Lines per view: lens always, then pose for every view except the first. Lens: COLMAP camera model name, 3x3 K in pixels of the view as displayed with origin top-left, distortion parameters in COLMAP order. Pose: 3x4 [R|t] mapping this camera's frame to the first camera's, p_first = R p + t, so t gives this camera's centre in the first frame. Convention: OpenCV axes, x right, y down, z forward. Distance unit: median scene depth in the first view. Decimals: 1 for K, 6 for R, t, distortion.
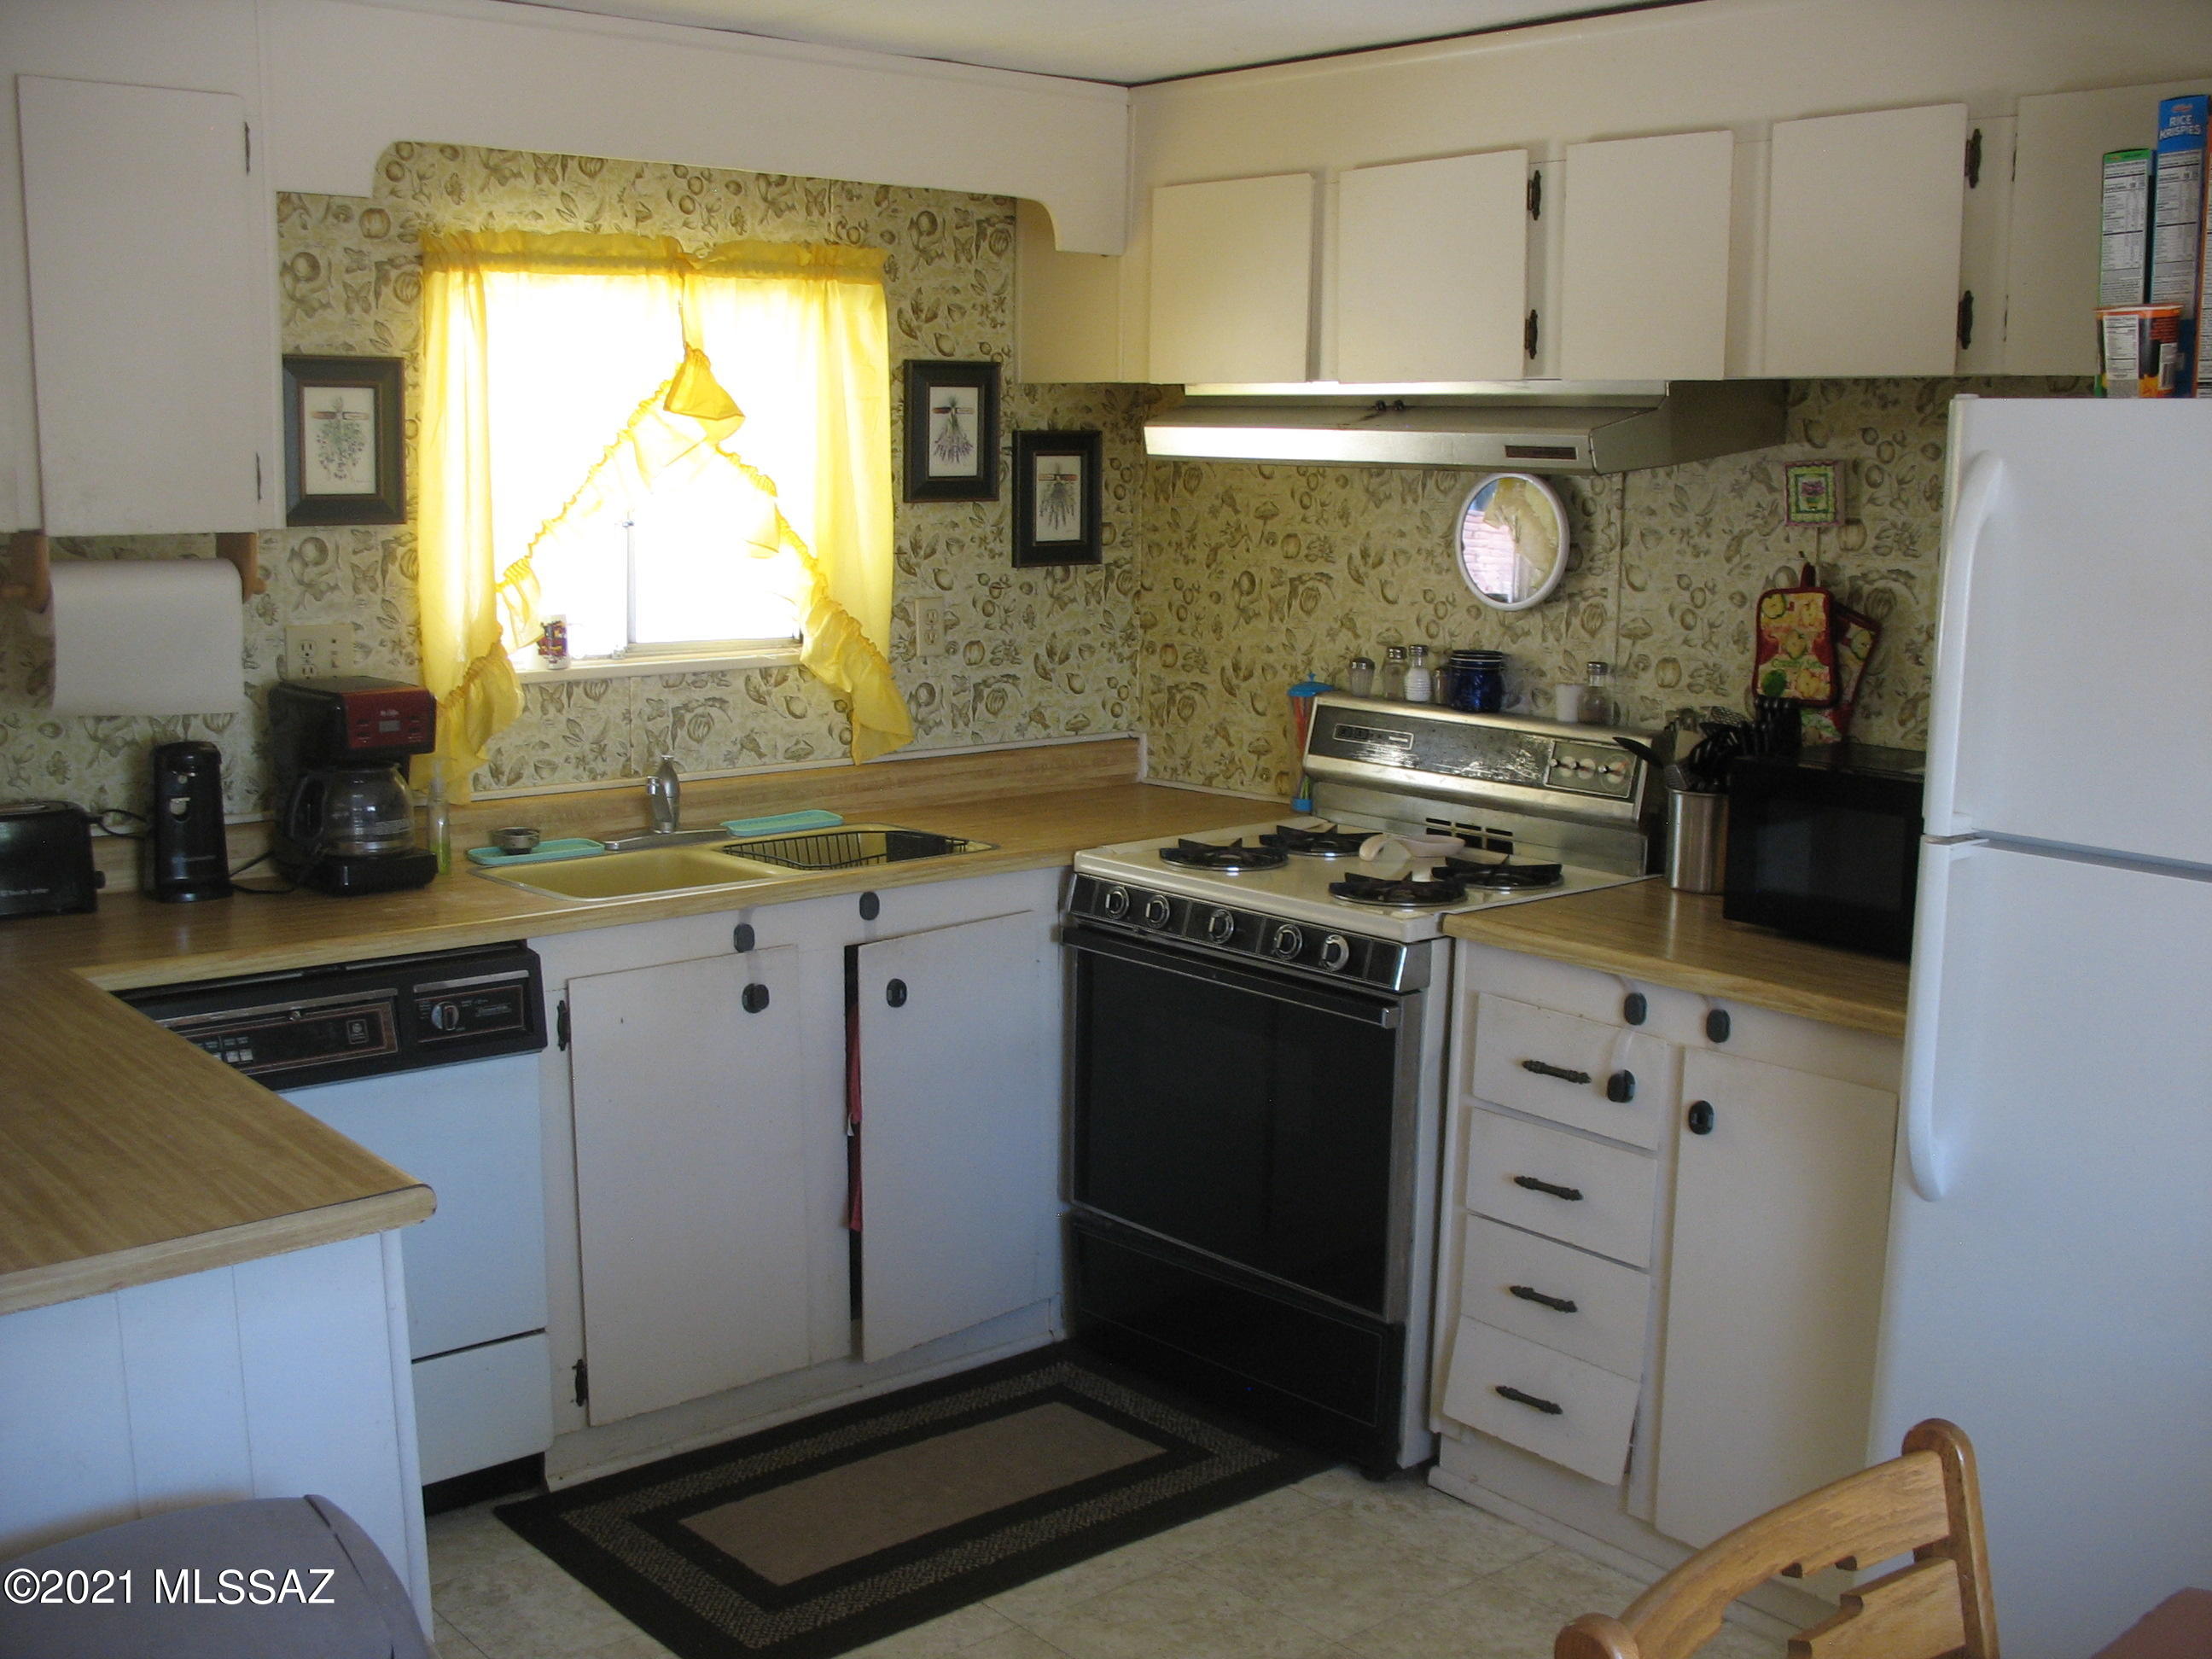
lens RADIAL K [[2297.4, 0, 1109.7], [0, 2297.4, 844.9], [0, 0, 1]] dist [-0.194411, 0.228366]
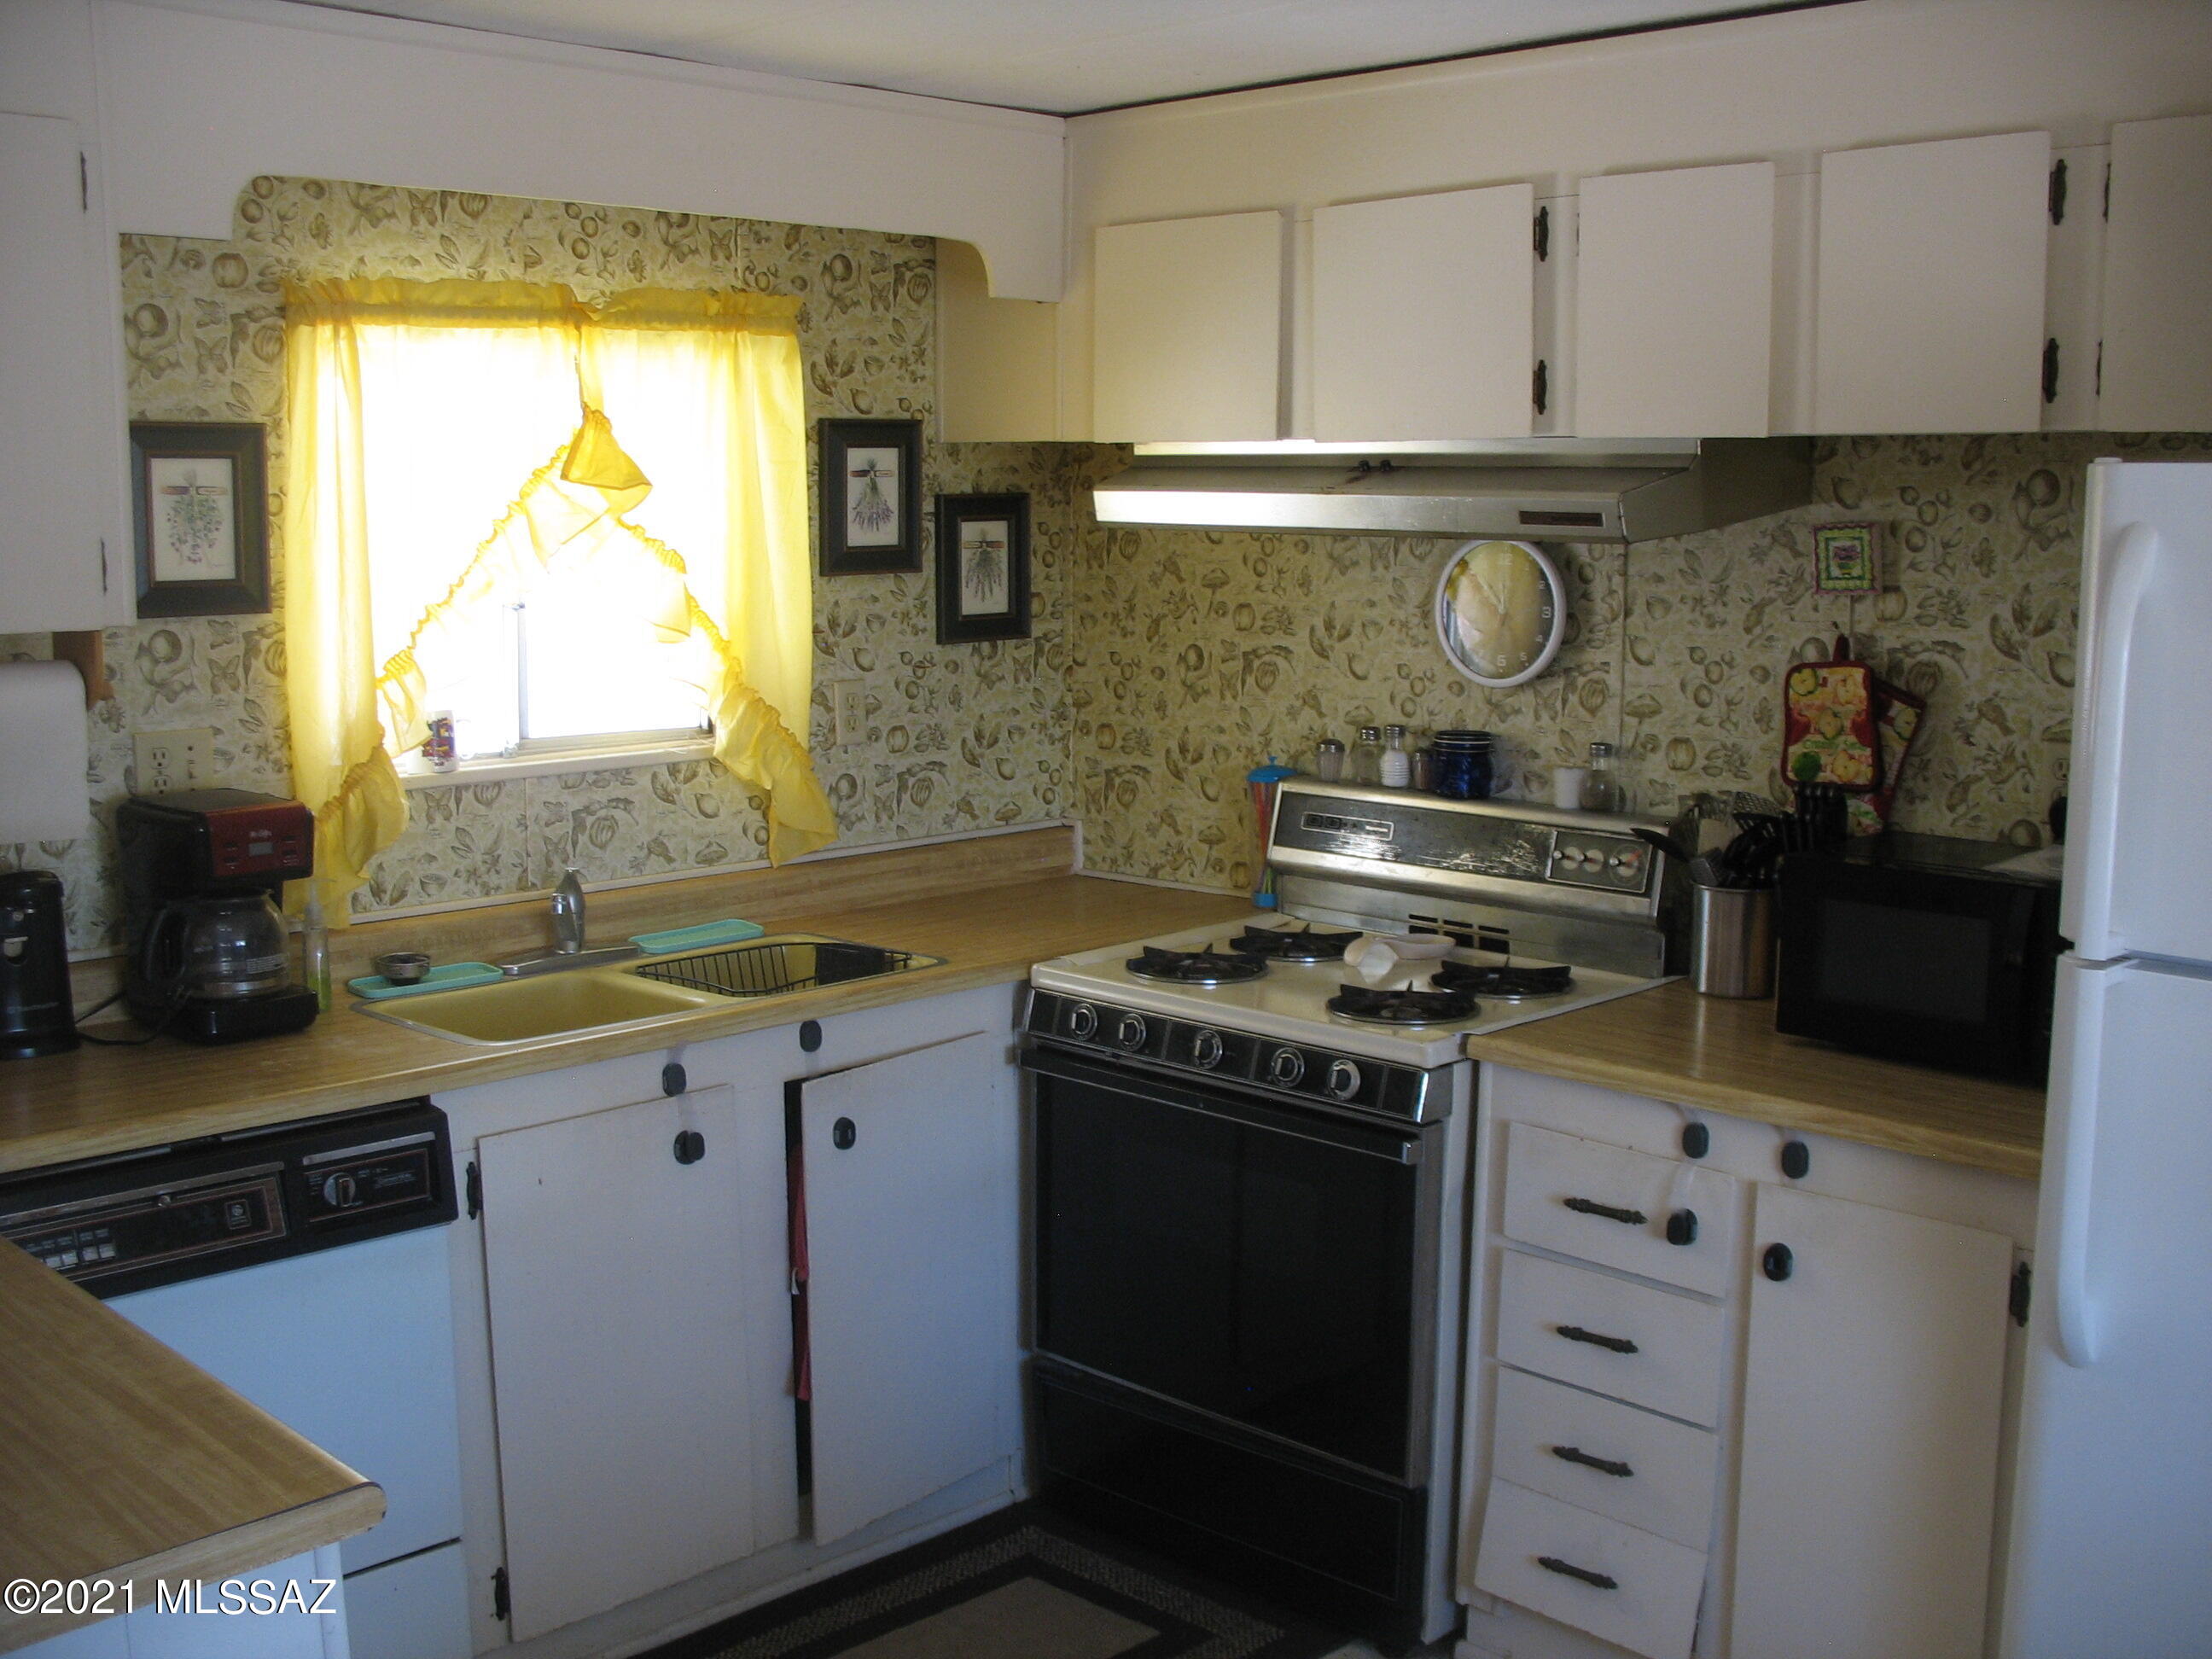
lens RADIAL K [[2297.4, 0, 1109.7], [0, 2297.4, 844.9], [0, 0, 1]] dist [-0.194411, 0.228366]
pose [[0.996926, -0.022128, 0.075158, -0.053187], [0.023509, 0.999570, -0.017533, -0.028496], [-0.074738, 0.019246, 0.997017, 0.104196]]
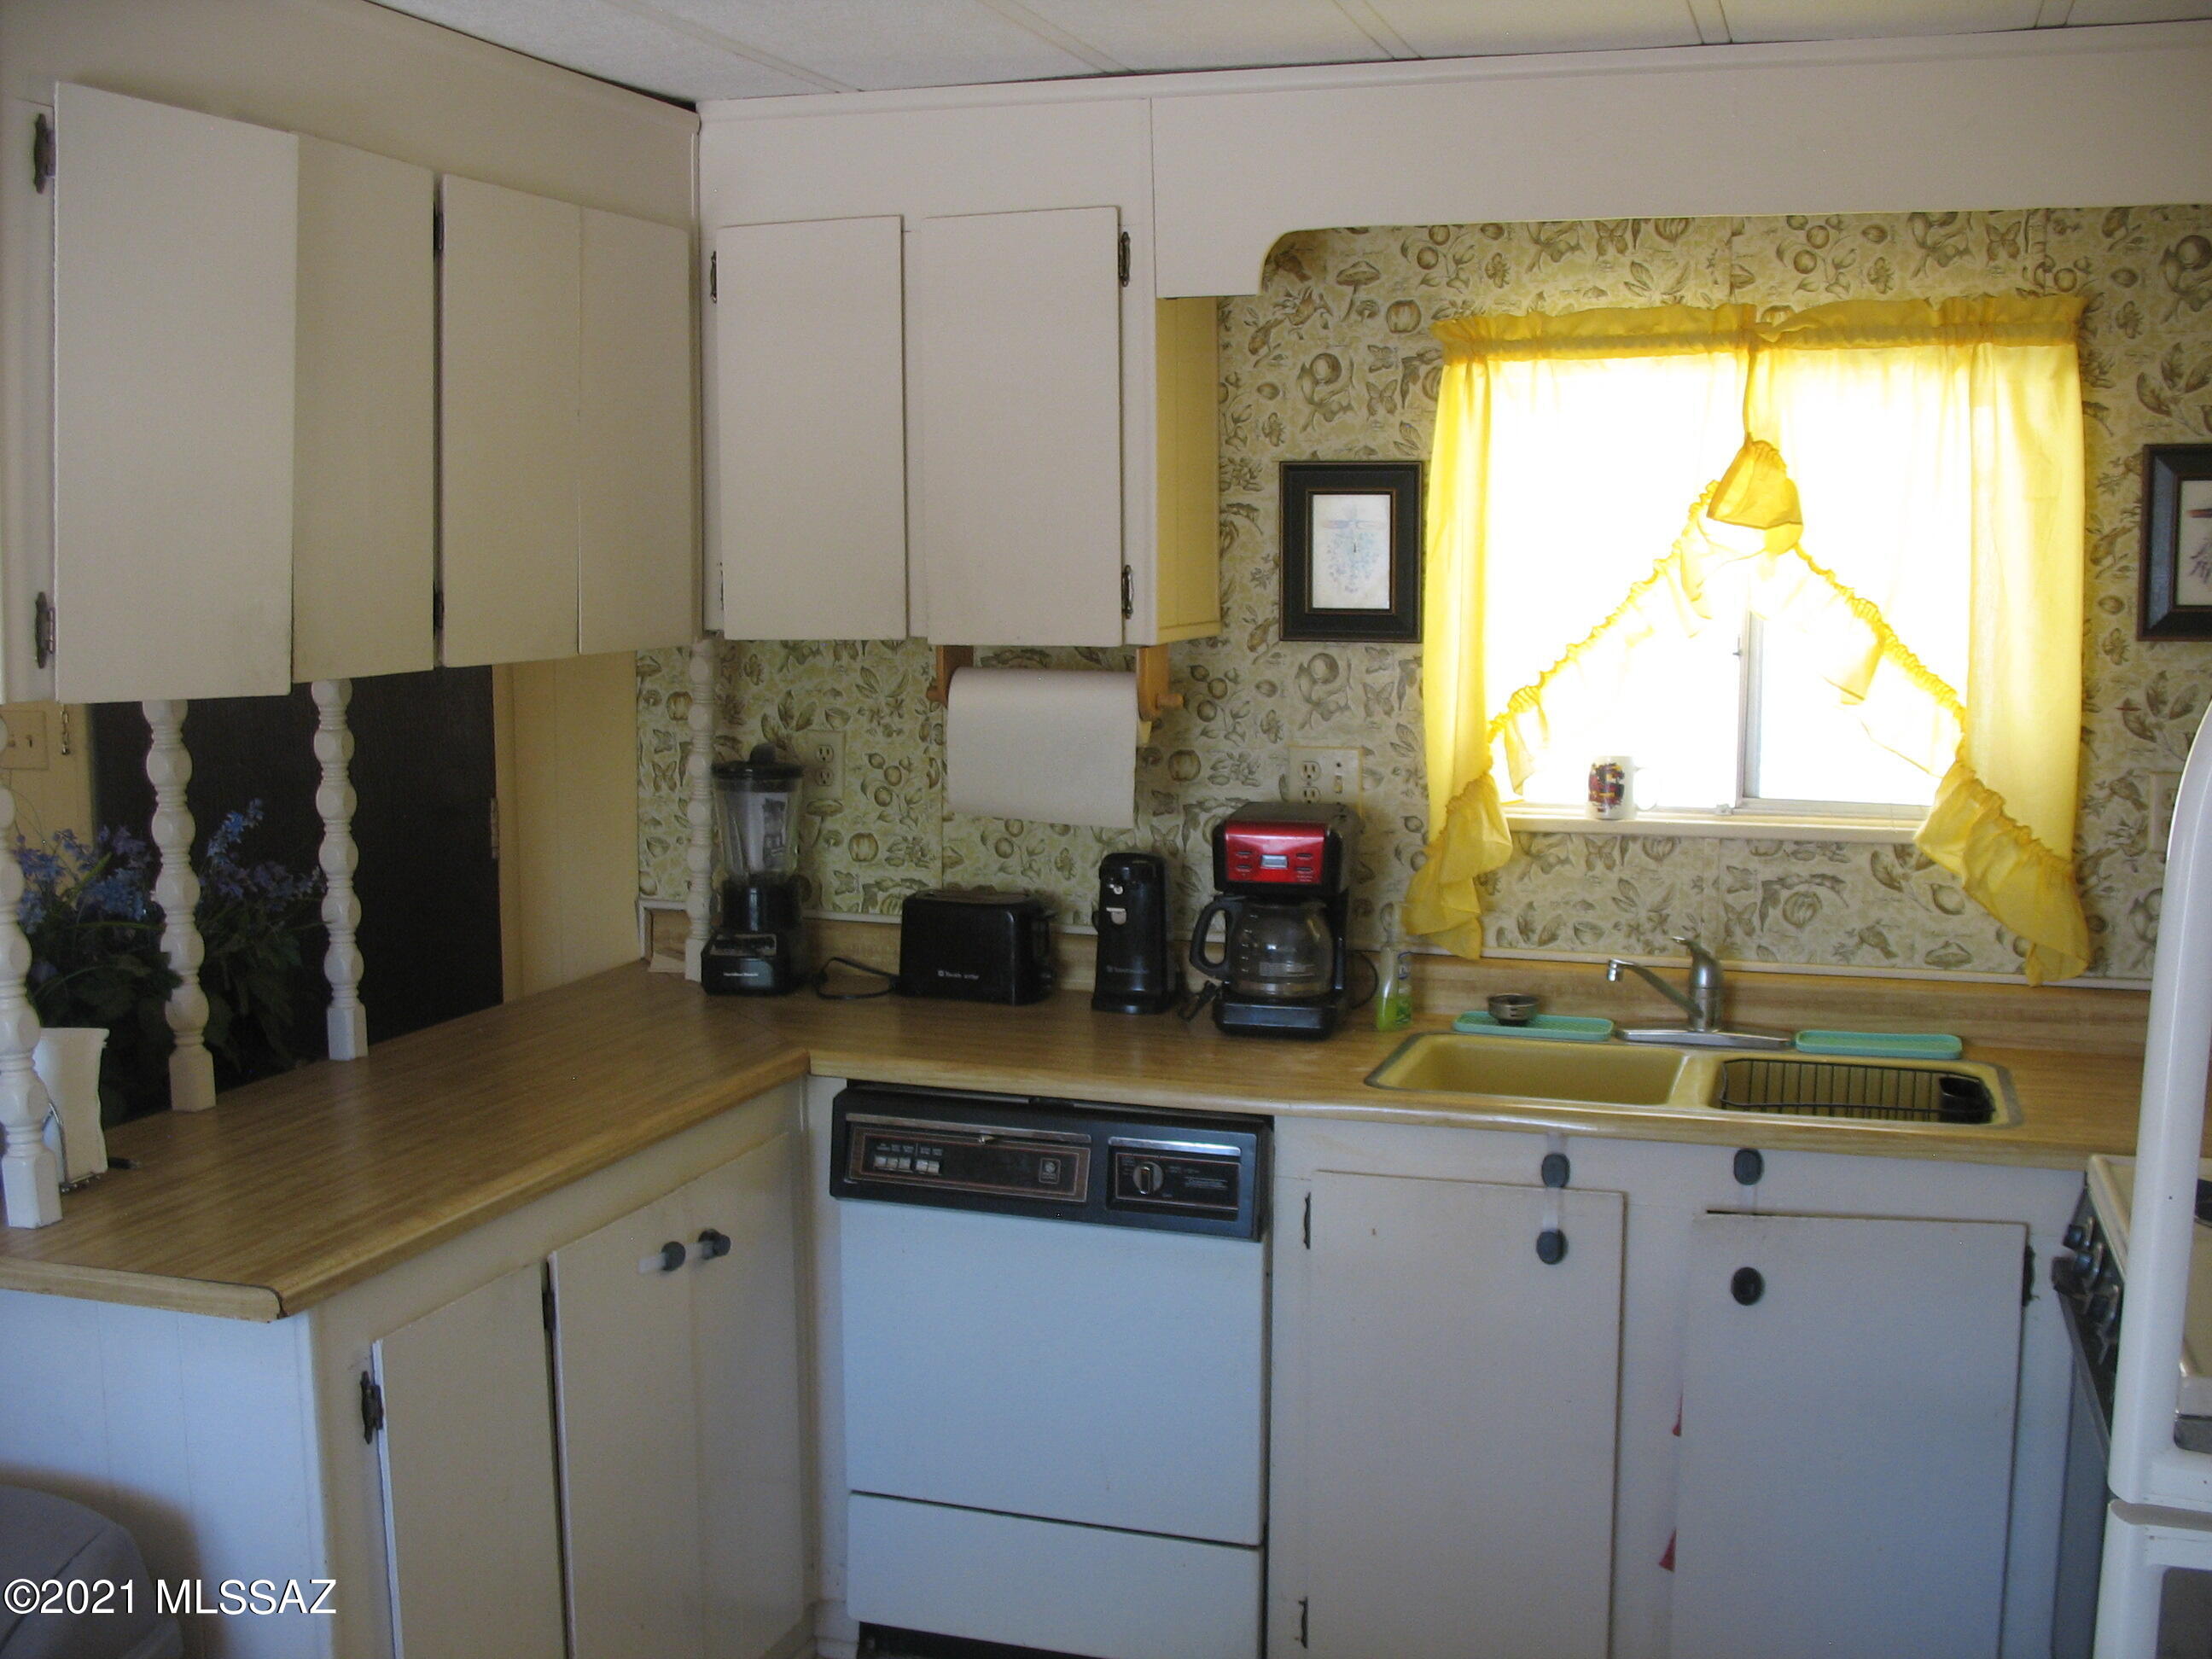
lens RADIAL K [[2297.4, 0, 1109.7], [0, 2297.4, 844.9], [0, 0, 1]] dist [-0.194411, 0.228366]
pose [[0.518166, 0.100225, -0.849388, 0.404391], [-0.134214, 0.990335, 0.034979, -0.075587], [0.844684, 0.095875, 0.526609, 0.406510]]
